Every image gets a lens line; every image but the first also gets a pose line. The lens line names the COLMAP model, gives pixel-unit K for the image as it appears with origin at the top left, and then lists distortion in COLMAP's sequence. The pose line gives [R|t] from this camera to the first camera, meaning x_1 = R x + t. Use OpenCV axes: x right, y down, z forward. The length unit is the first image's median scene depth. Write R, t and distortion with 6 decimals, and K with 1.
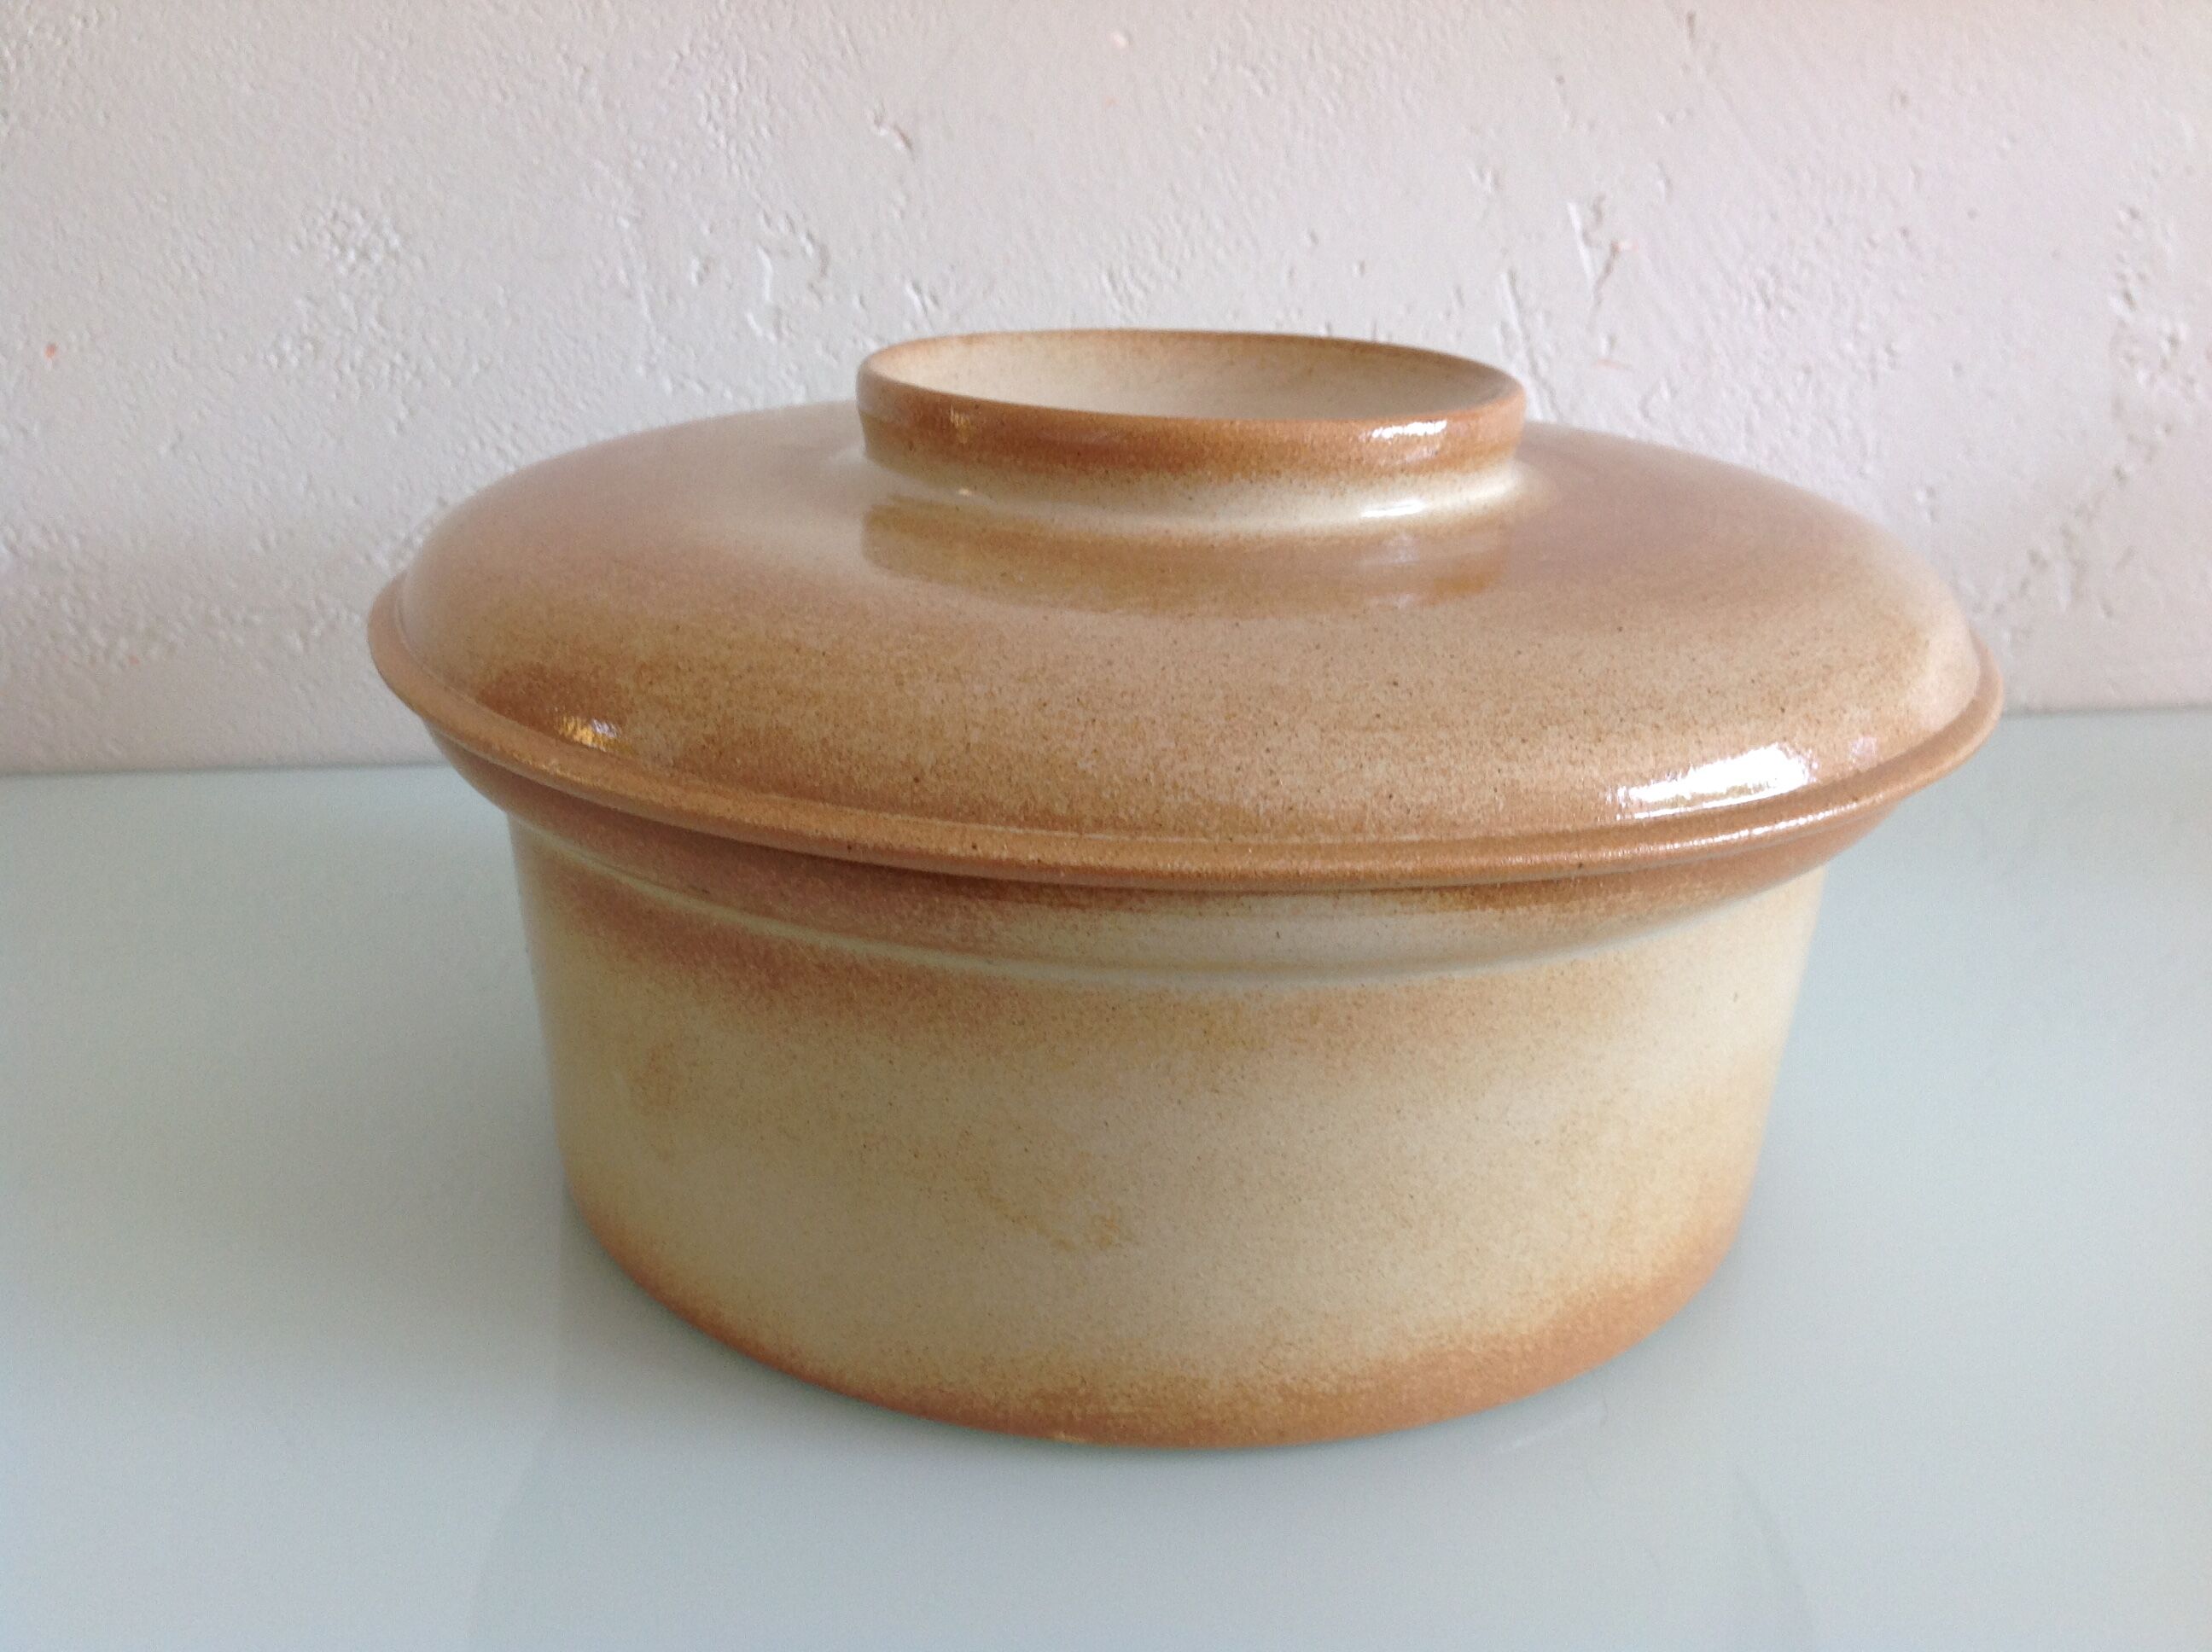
lens RADIAL K [[2234.5, 0, 1106.0], [0, 2234.5, 826.0], [0, 0, 1]] dist [0.117549, -0.270583]
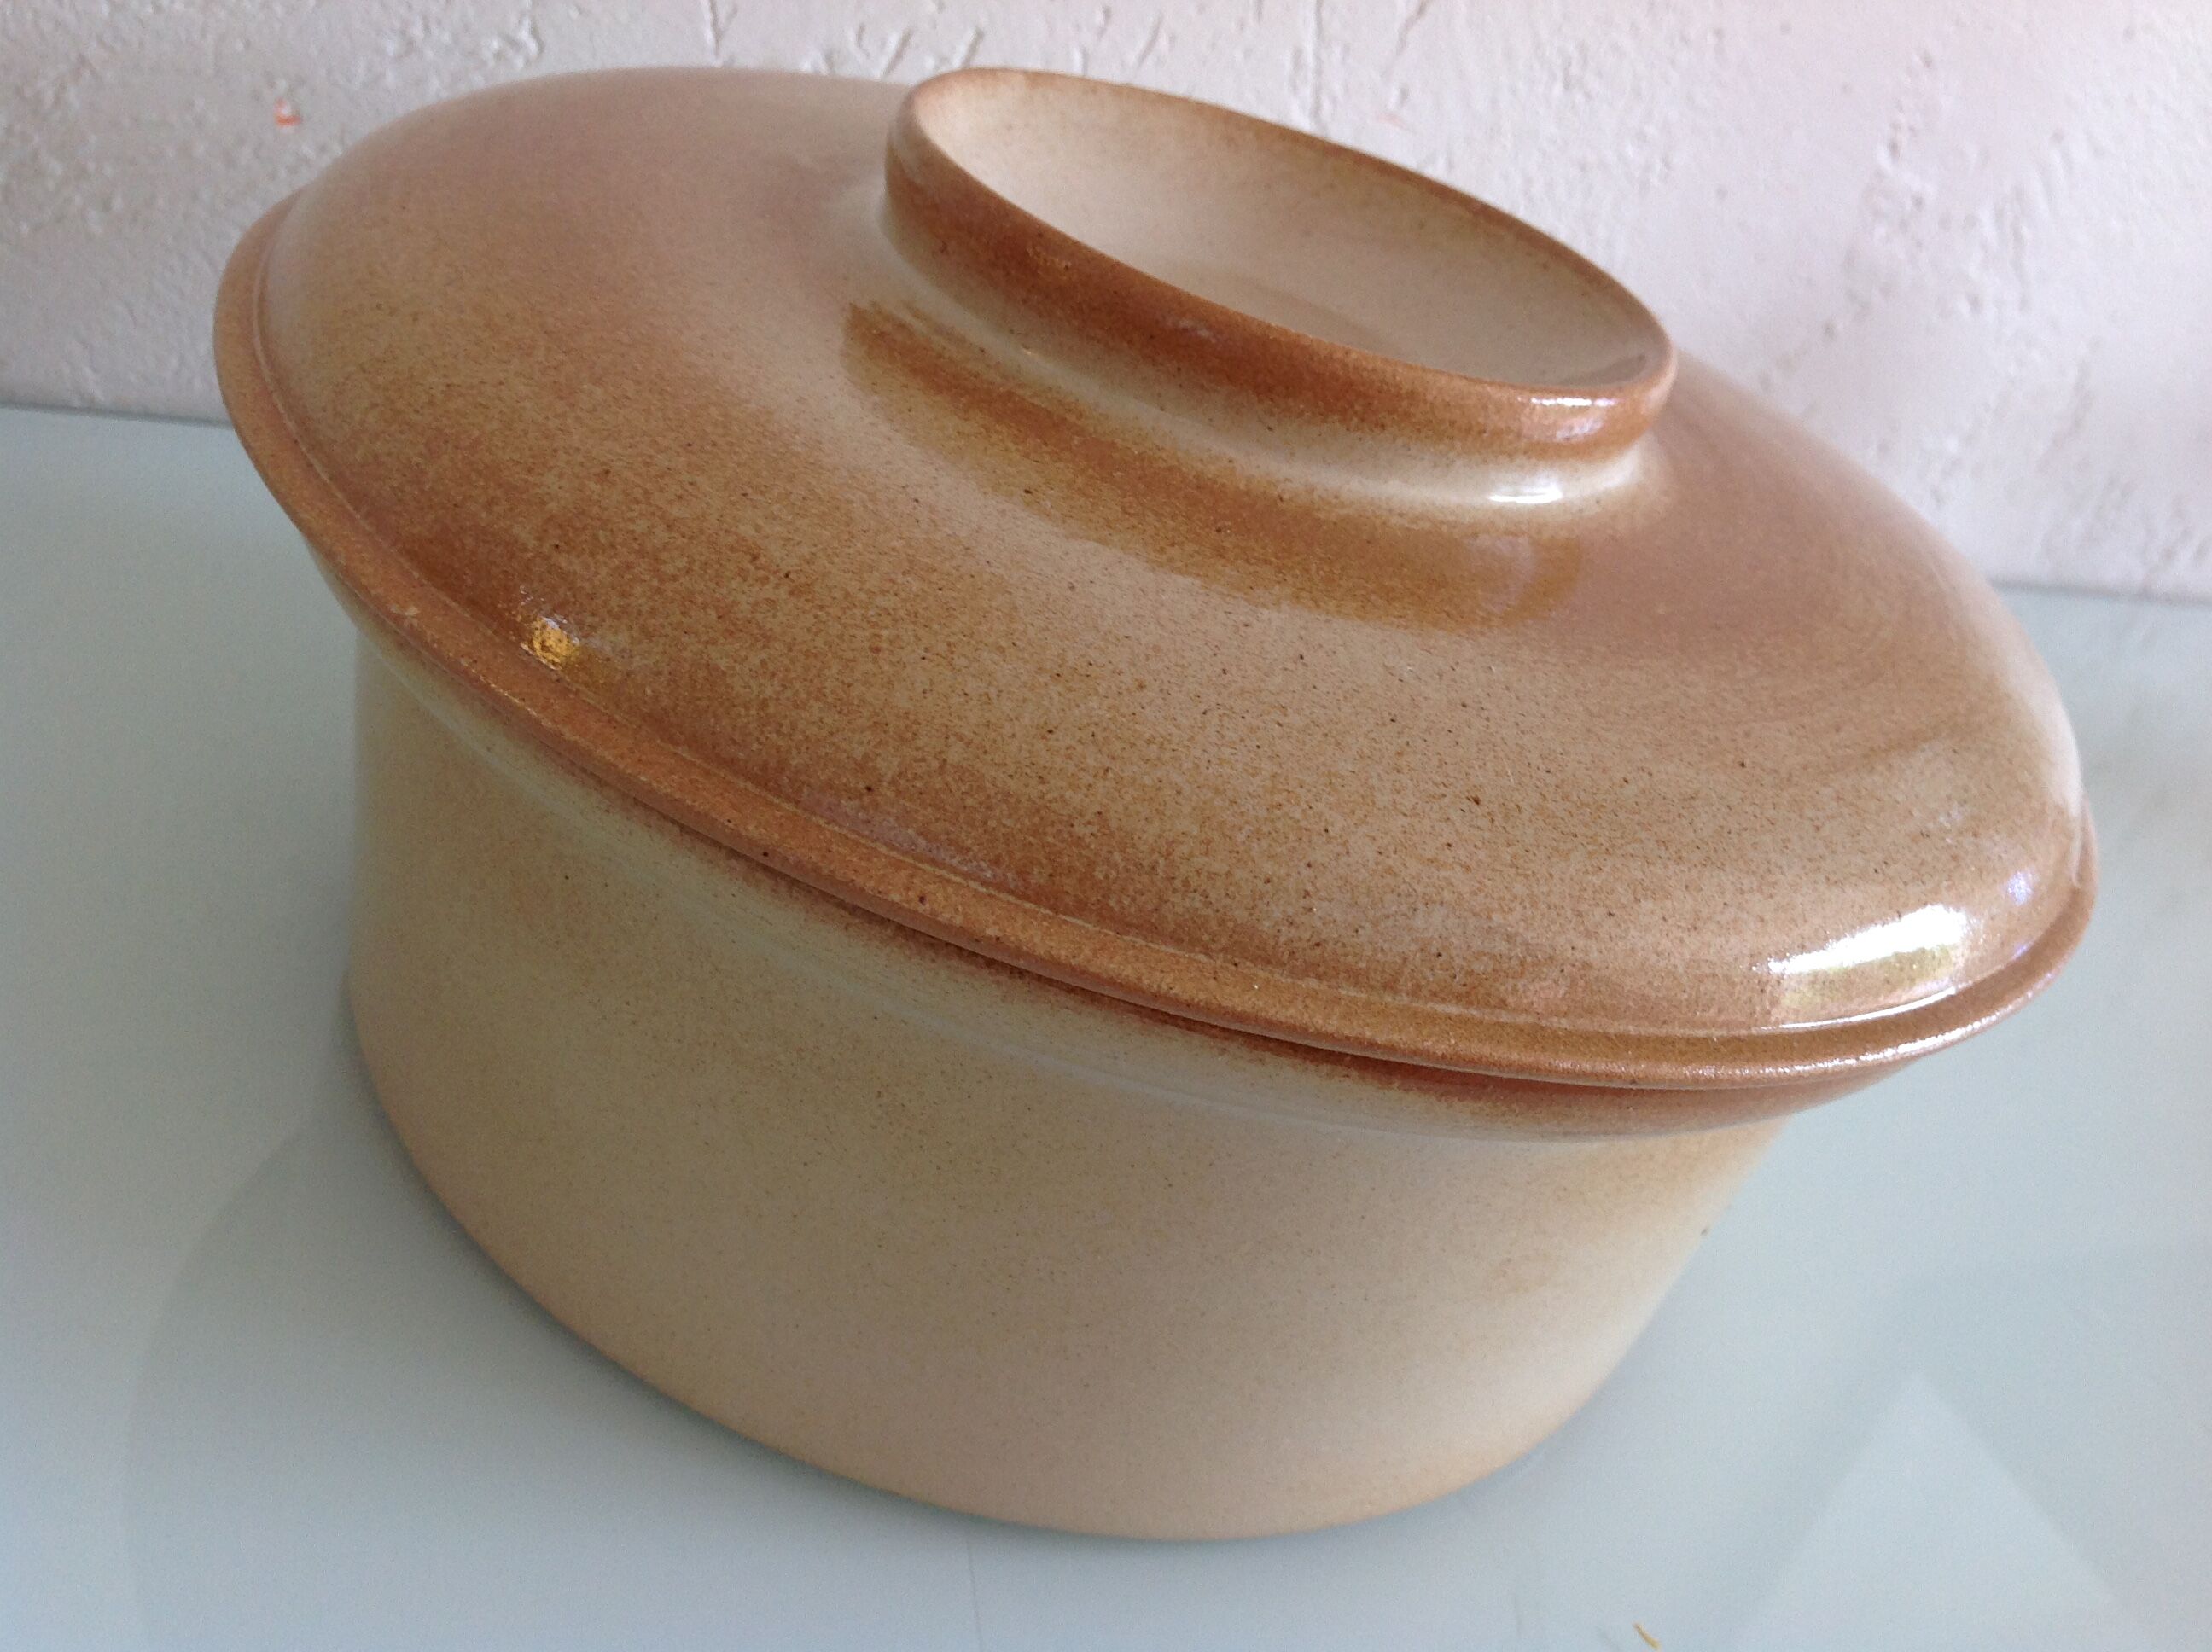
lens RADIAL K [[2234.5, 0, 1106.0], [0, 2234.5, 826.0], [0, 0, 1]] dist [0.117549, -0.270583]
pose [[0.964805, 0.242022, 0.102841, -0.080697], [-0.257249, 0.949760, 0.178266, -0.166427], [-0.054530, -0.198448, 0.978593, 0.222748]]
